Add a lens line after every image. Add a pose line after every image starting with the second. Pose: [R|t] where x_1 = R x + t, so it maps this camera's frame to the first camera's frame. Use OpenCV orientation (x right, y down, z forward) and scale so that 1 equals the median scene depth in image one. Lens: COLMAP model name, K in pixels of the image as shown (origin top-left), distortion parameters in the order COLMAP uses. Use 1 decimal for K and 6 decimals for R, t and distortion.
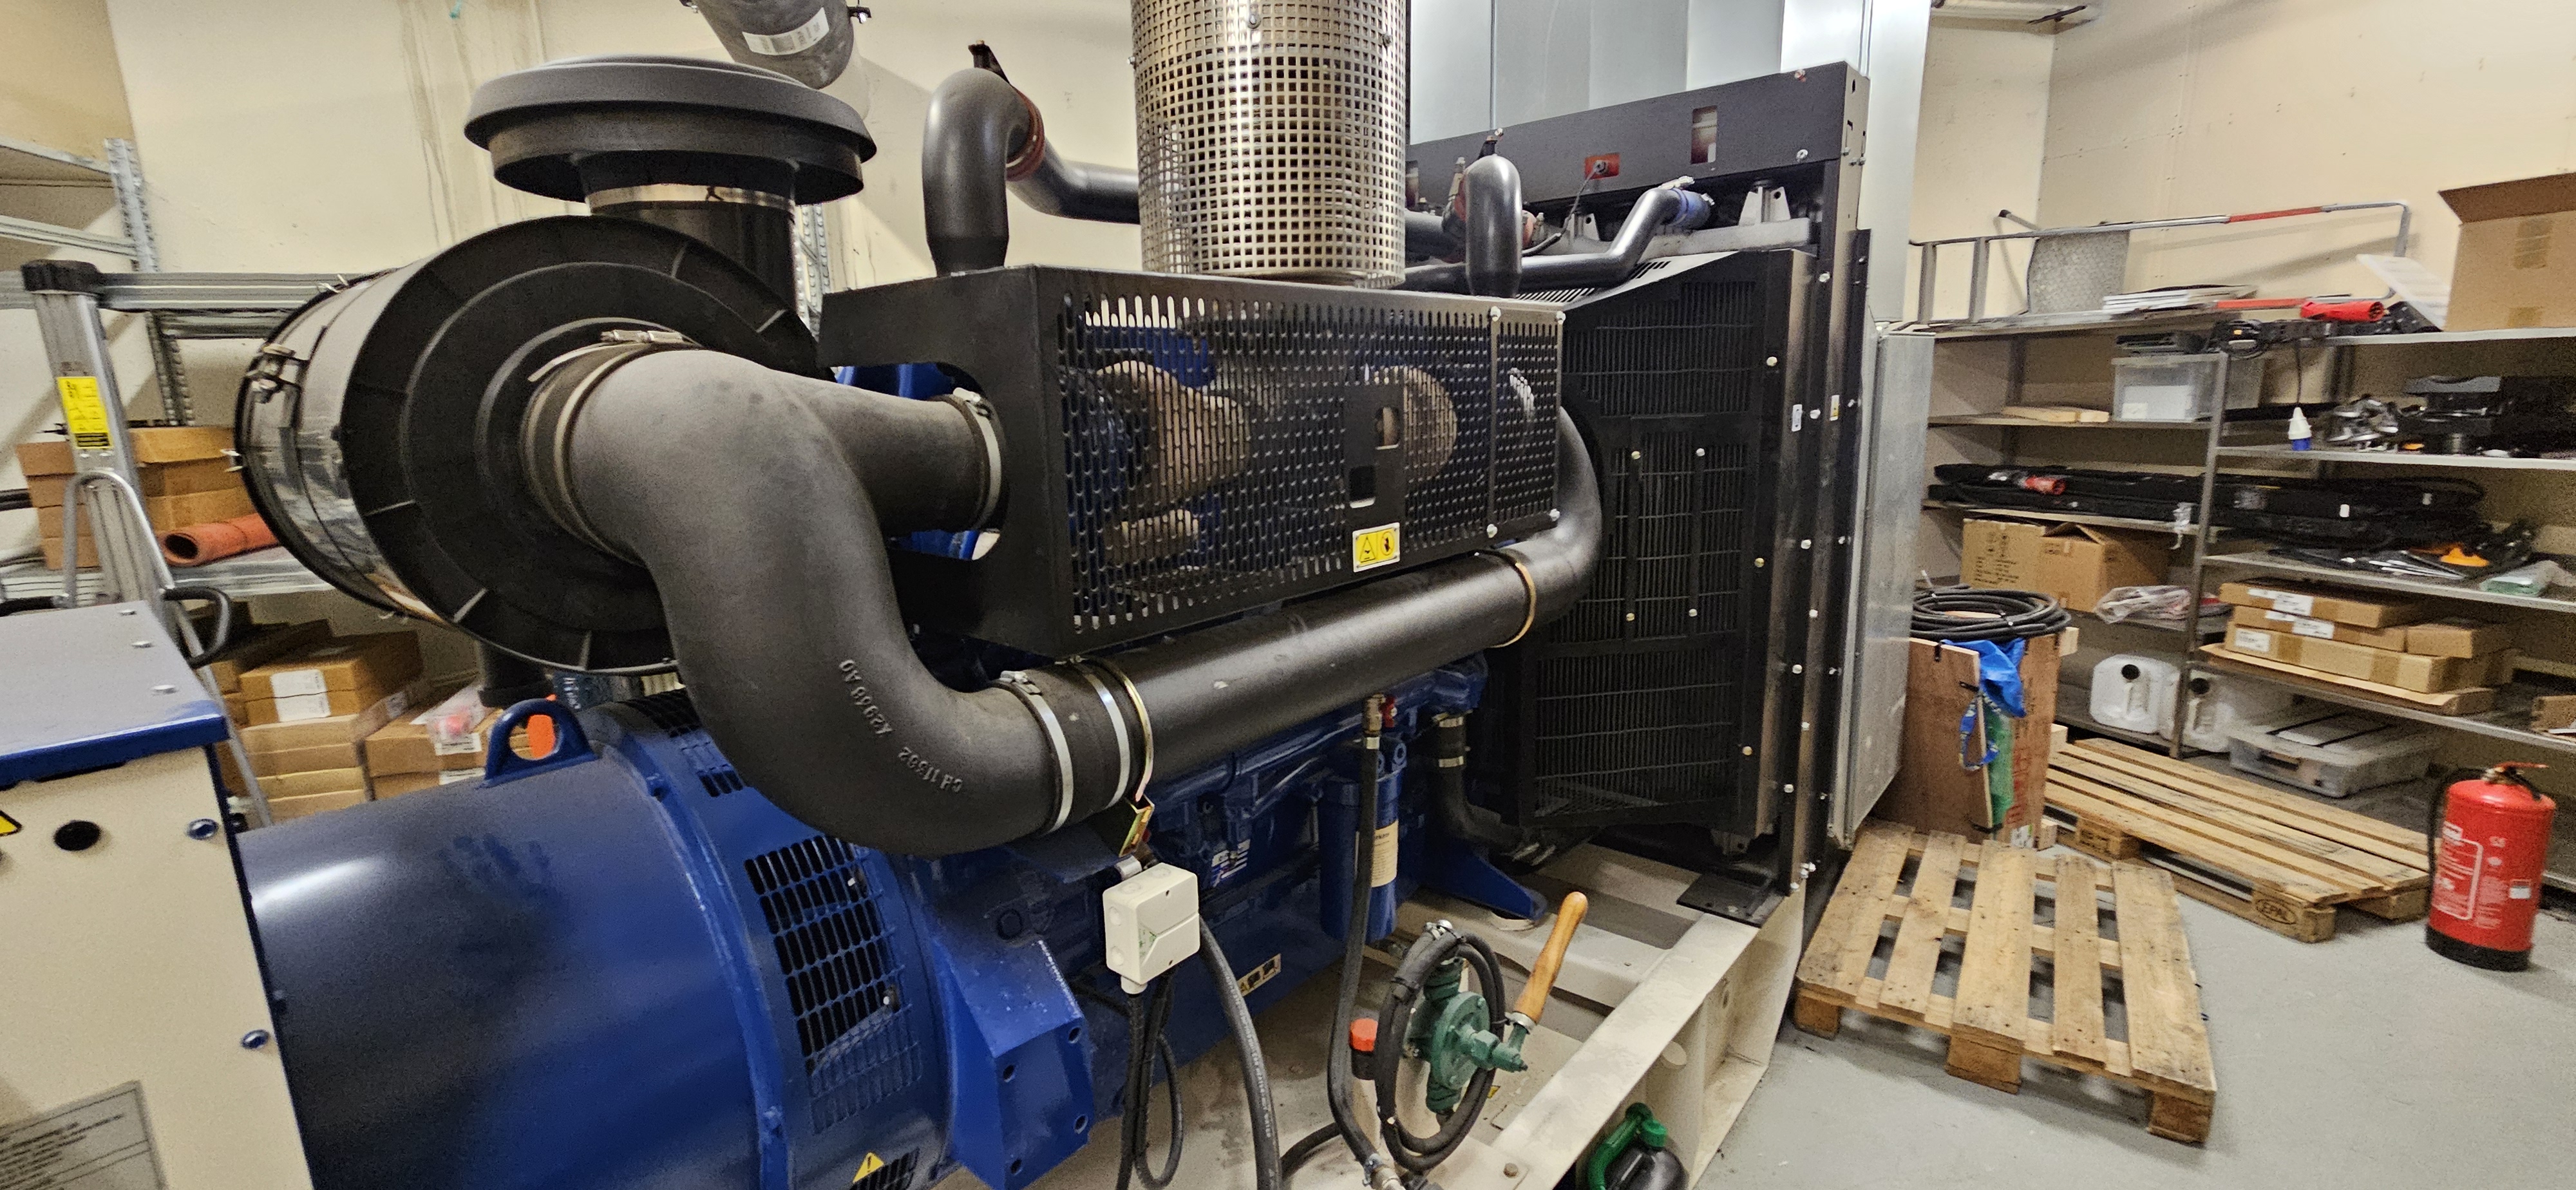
lens RADIAL K [[1057.8, 0, 1267.8], [0, 1057.8, 589.1], [0, 0, 1]] dist [0.002401, -0.000234]
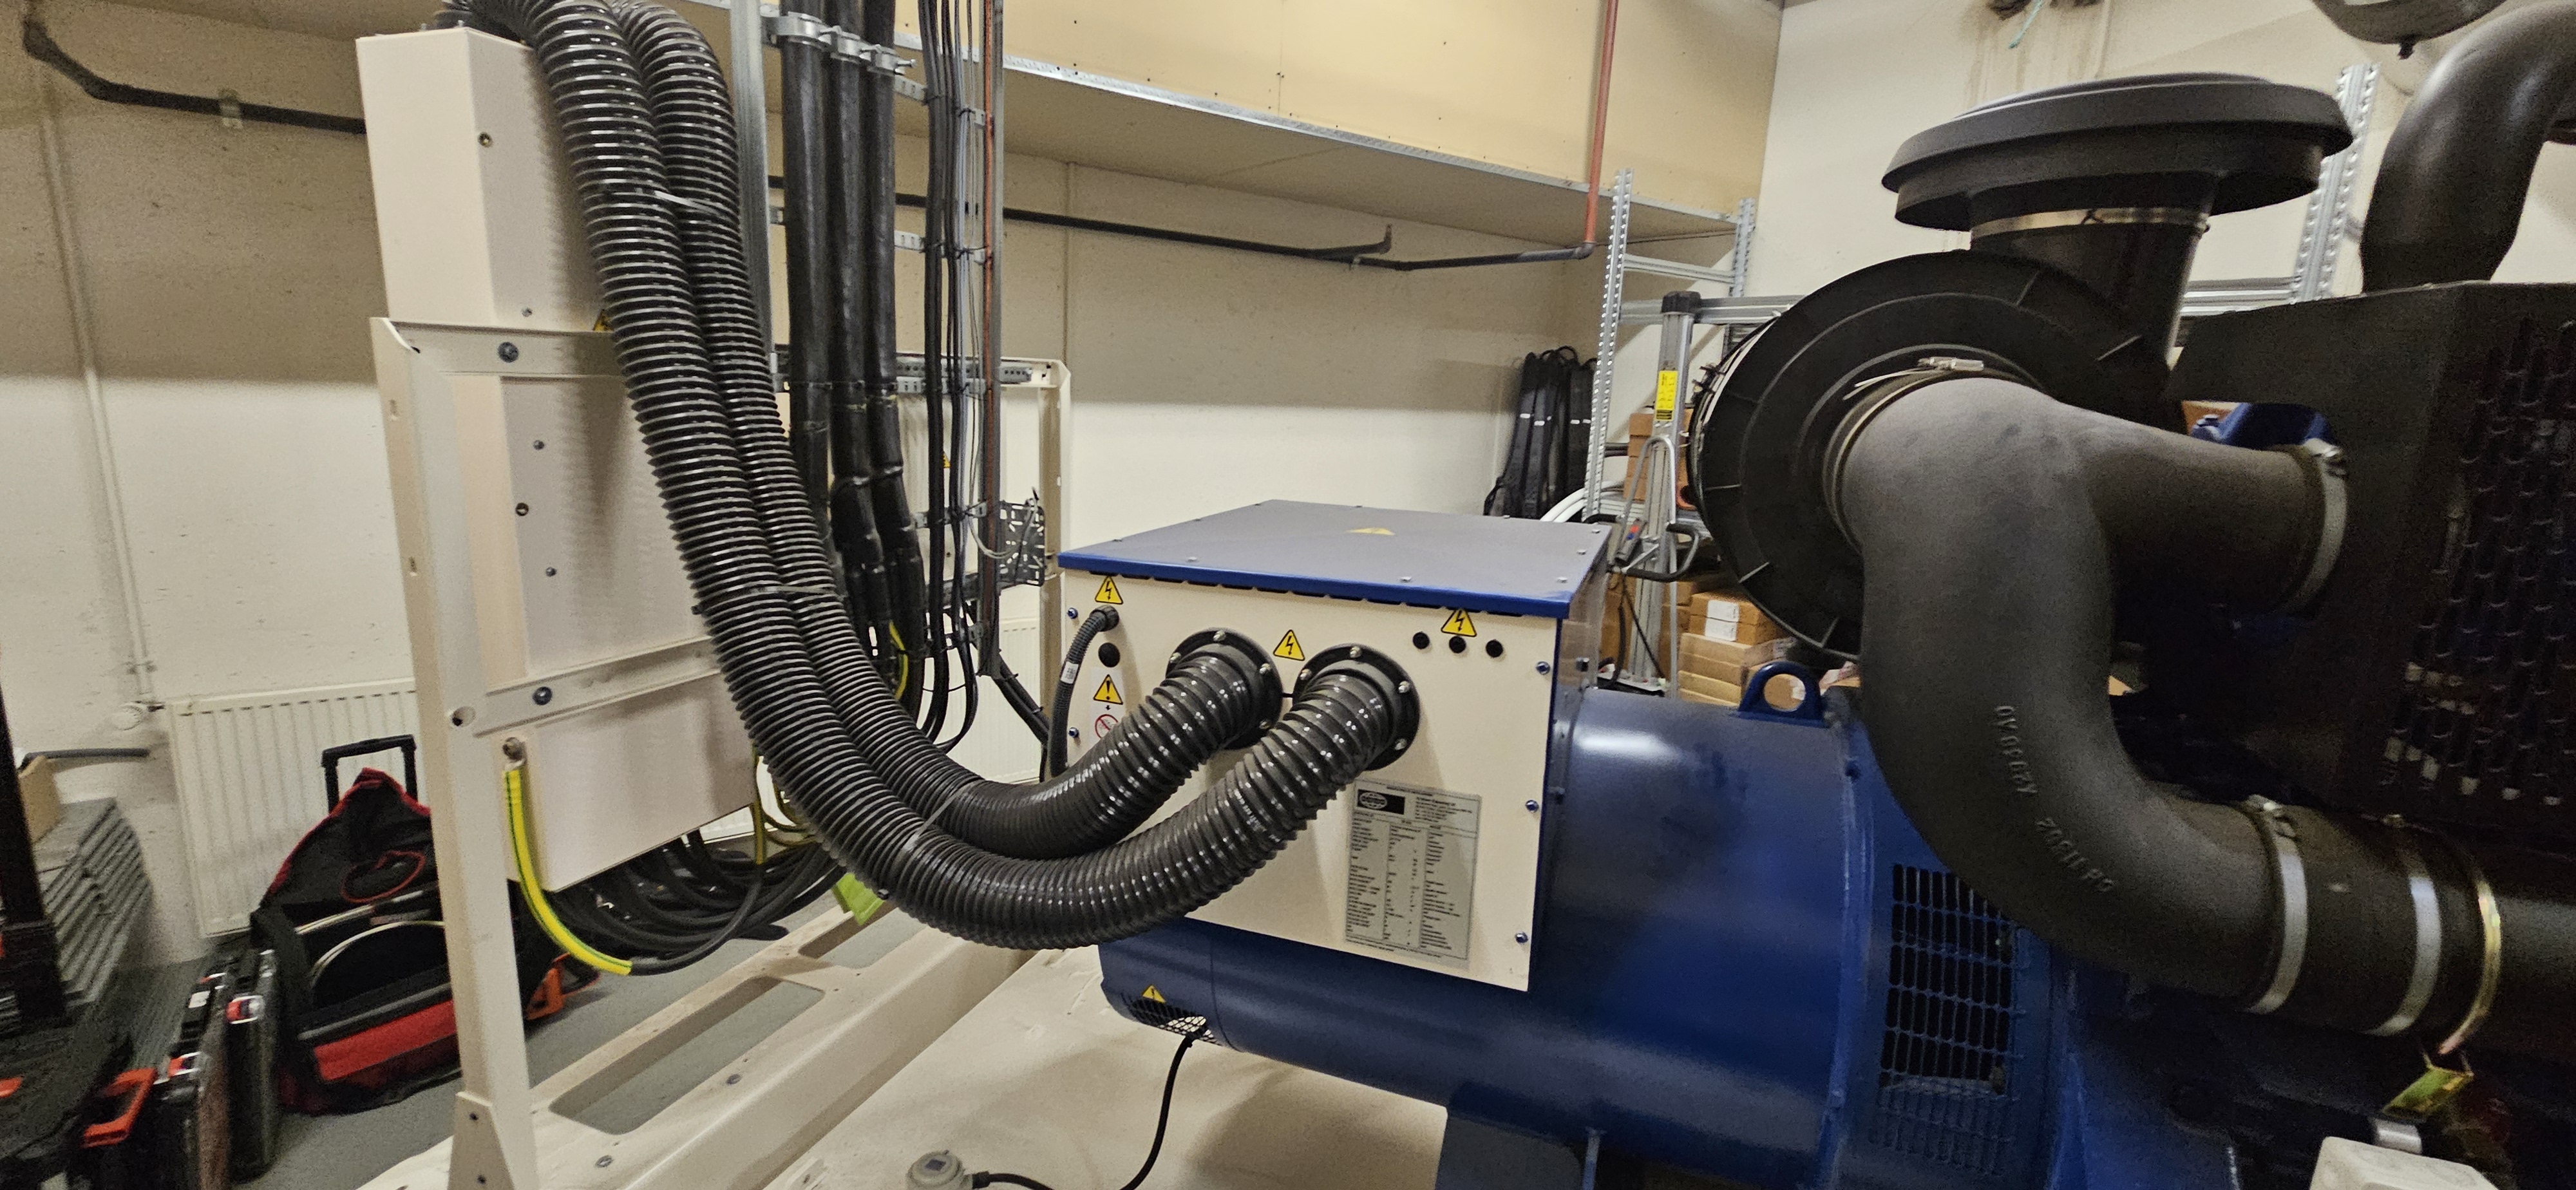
lens RADIAL K [[1057.8, 0, 1267.8], [0, 1057.8, 589.1], [0, 0, 1]] dist [0.002401, -0.000234]
pose [[0.334423, 0.223742, -0.915478, 0.189380], [-0.223624, 0.962505, 0.153545, -0.025899], [0.915507, 0.153374, 0.371918, 0.003367]]
